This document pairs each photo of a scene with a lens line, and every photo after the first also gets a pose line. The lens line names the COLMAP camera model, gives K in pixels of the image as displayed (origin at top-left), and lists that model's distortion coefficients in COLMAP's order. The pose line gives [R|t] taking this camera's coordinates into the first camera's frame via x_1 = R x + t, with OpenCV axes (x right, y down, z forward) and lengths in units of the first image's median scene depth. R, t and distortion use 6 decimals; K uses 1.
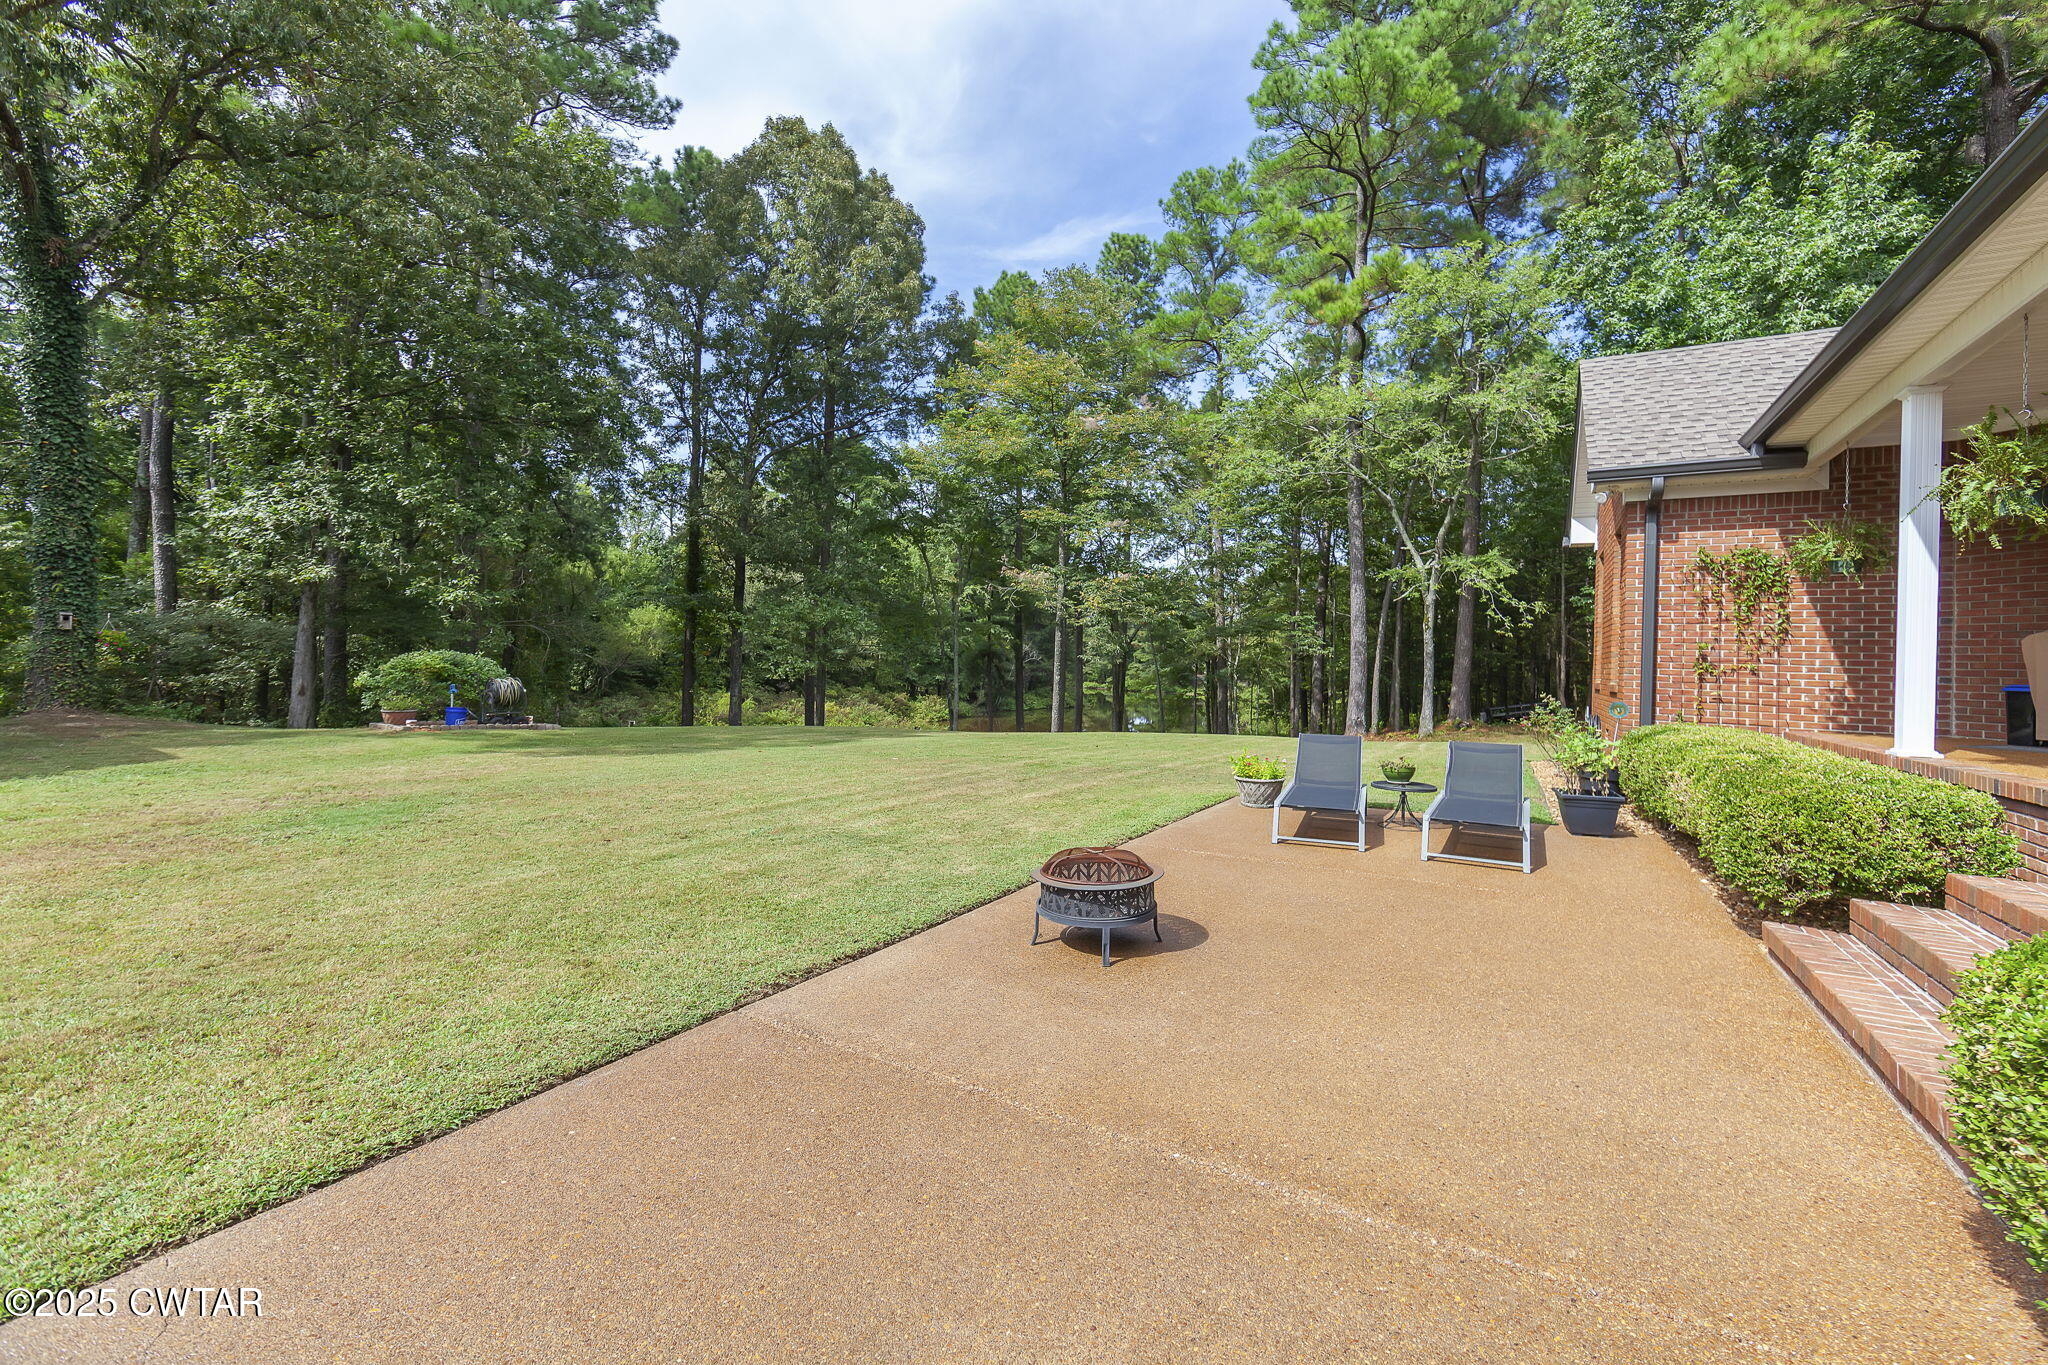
lens RADIAL K [[808.1, 0, 1023.5], [0, 808.1, 654.9], [0, 0, 1]] dist [-0.000391, 0.000188]
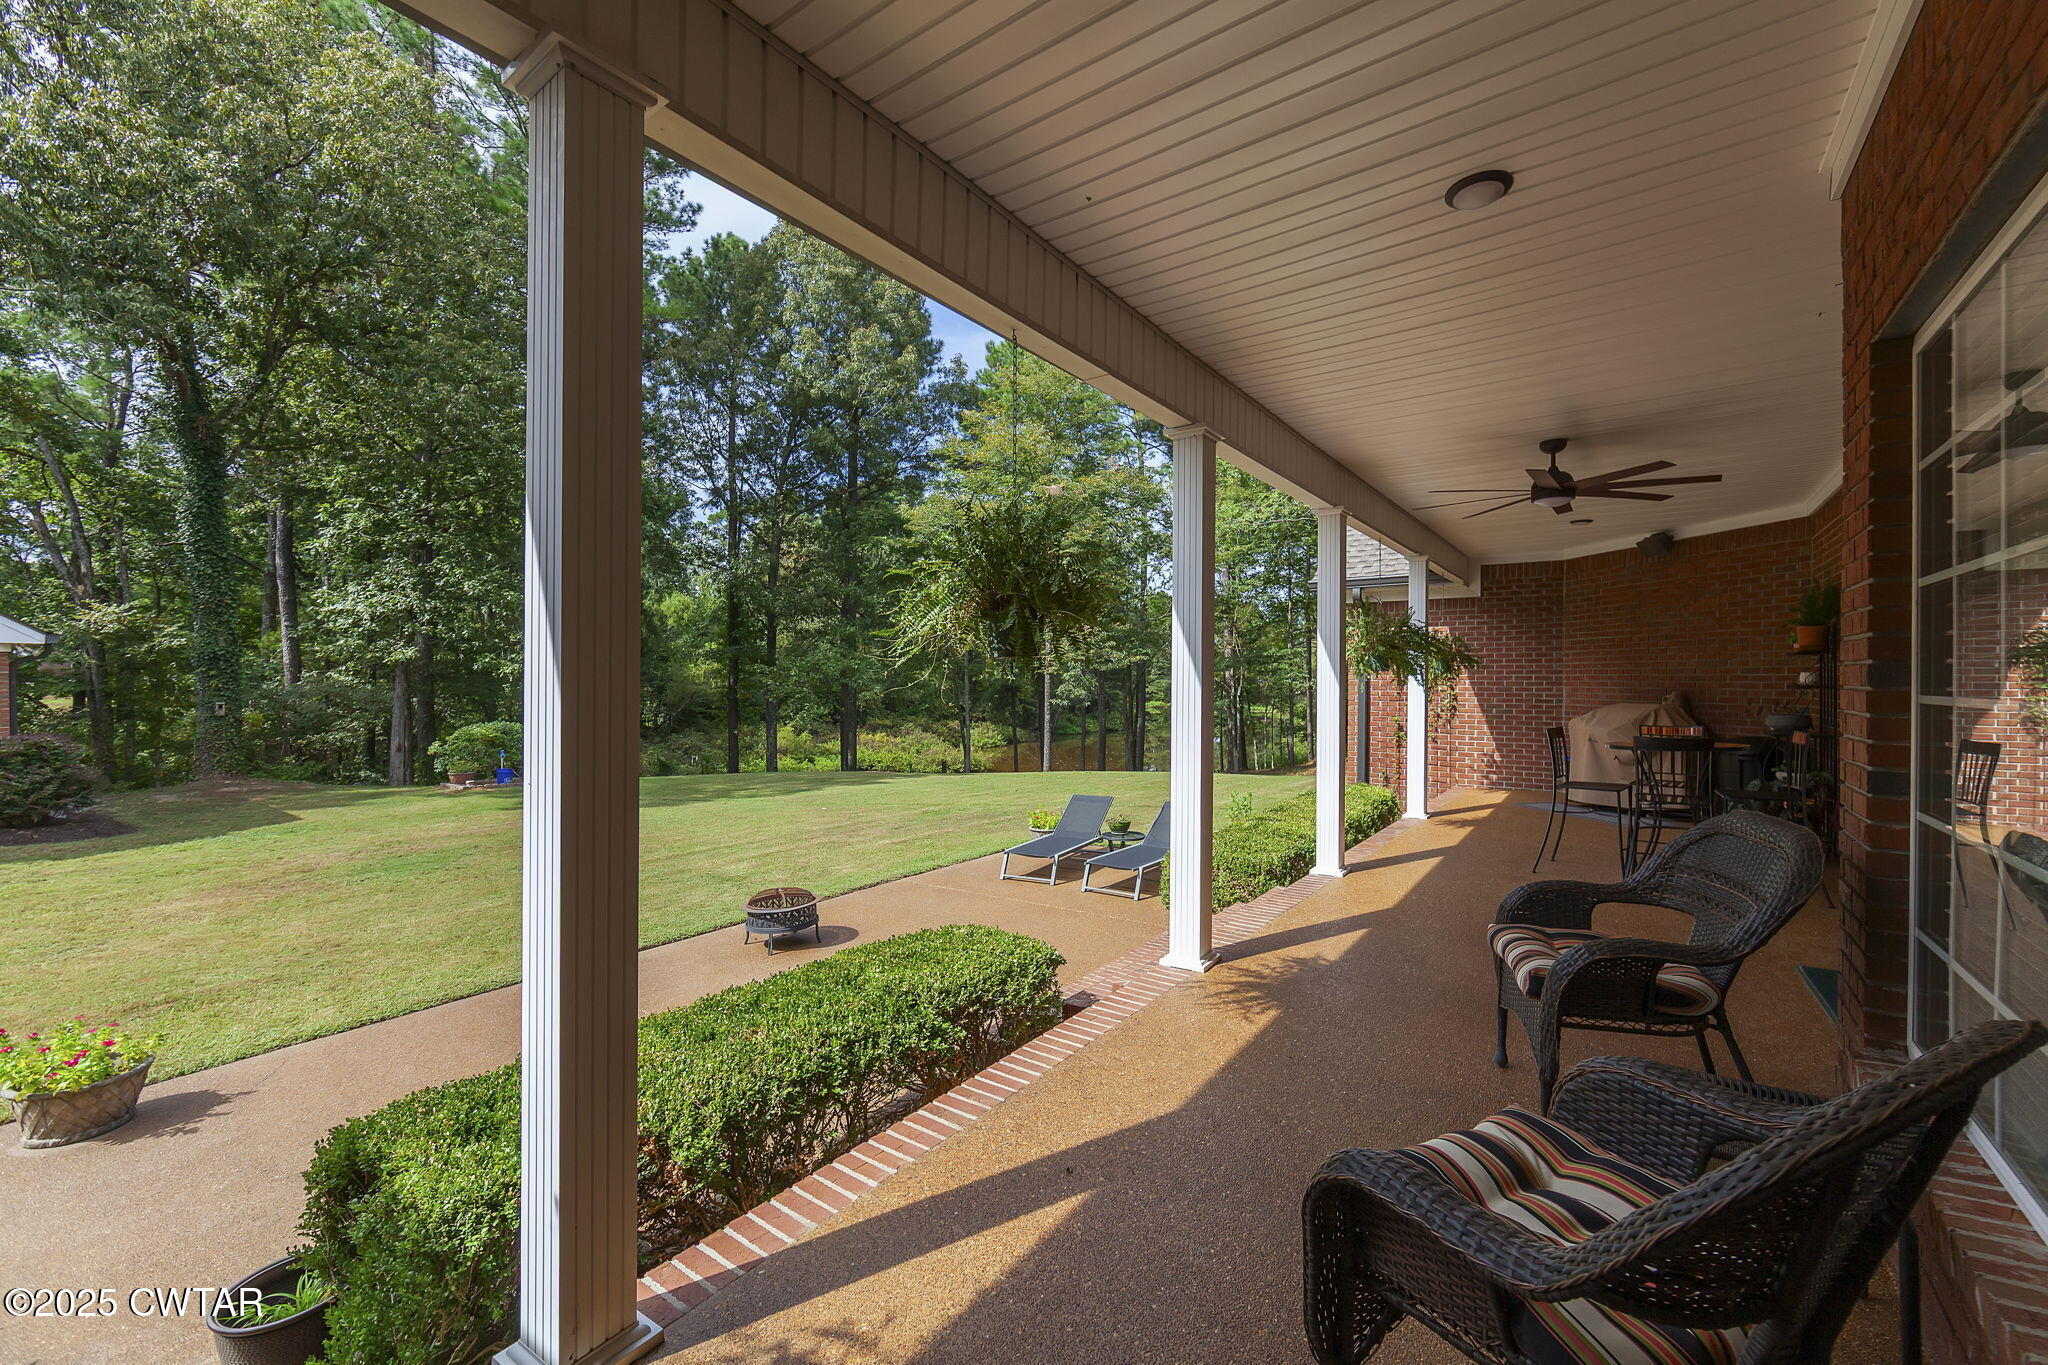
lens RADIAL K [[818.9, 0, 1024.0], [0, 818.9, 682.5], [0, 0, 1]] dist [0.001010, -0.000122]
pose [[0.995574, -0.027890, -0.089745, 0.165595], [0.028768, 0.999550, 0.008502, -0.042725], [0.089467, -0.011047, 0.995928, -0.147266]]
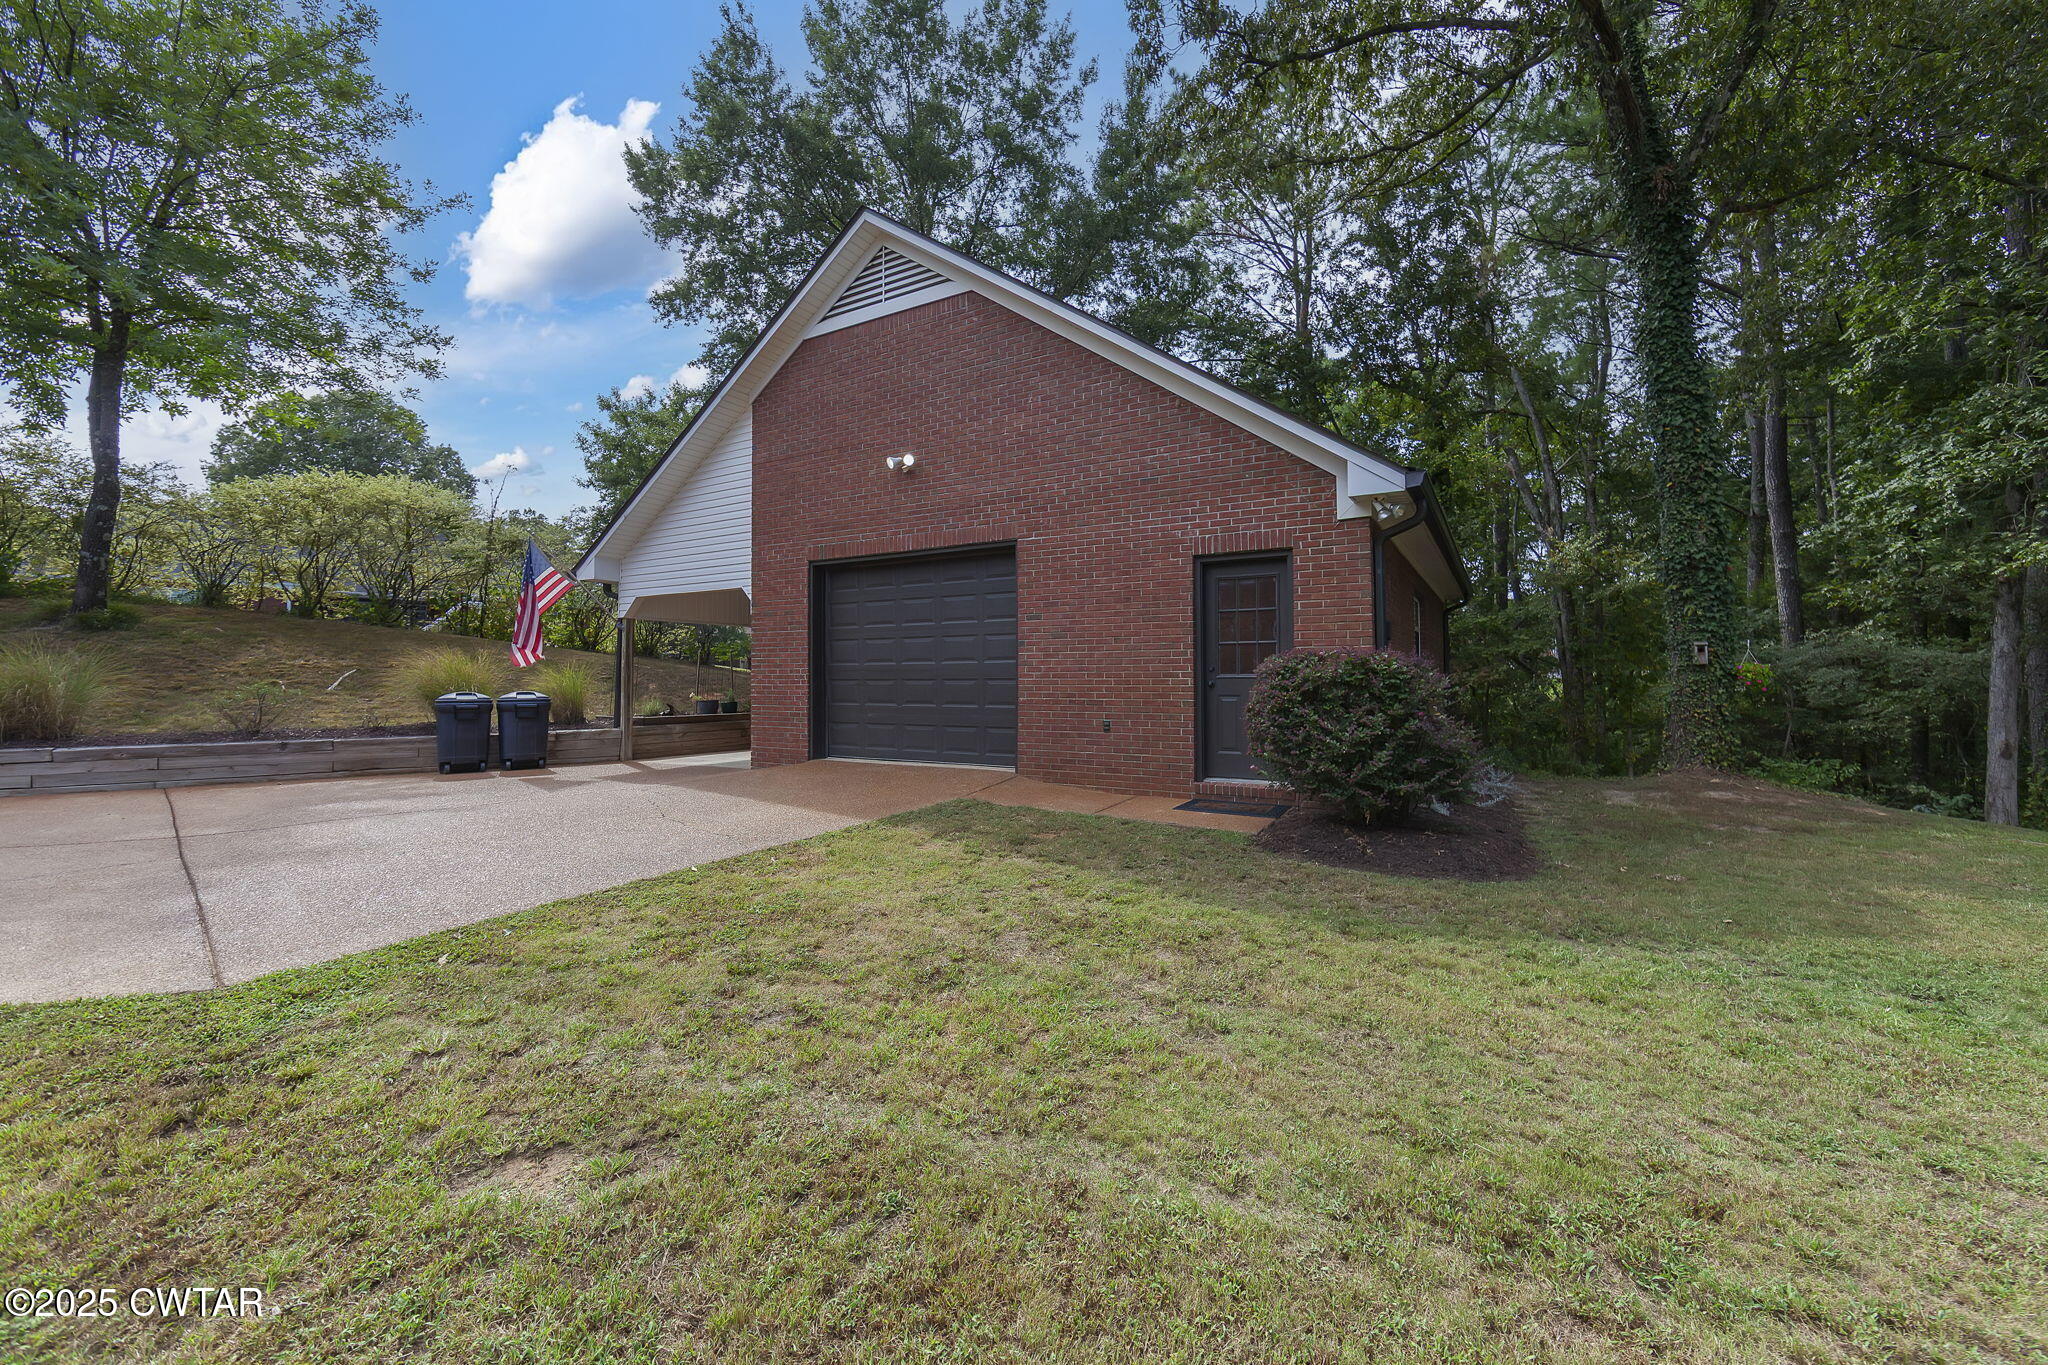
lens RADIAL K [[832.8, 0, 1046.8], [0, 832.8, 660.2], [0, 0, 1]] dist [-0.002696, -0.000440]
pose [[0.037956, -0.056201, -0.997698, -0.313347], [0.012544, 0.998365, -0.055762, 0.000316], [0.999201, -0.010399, 0.038599, 0.259310]]
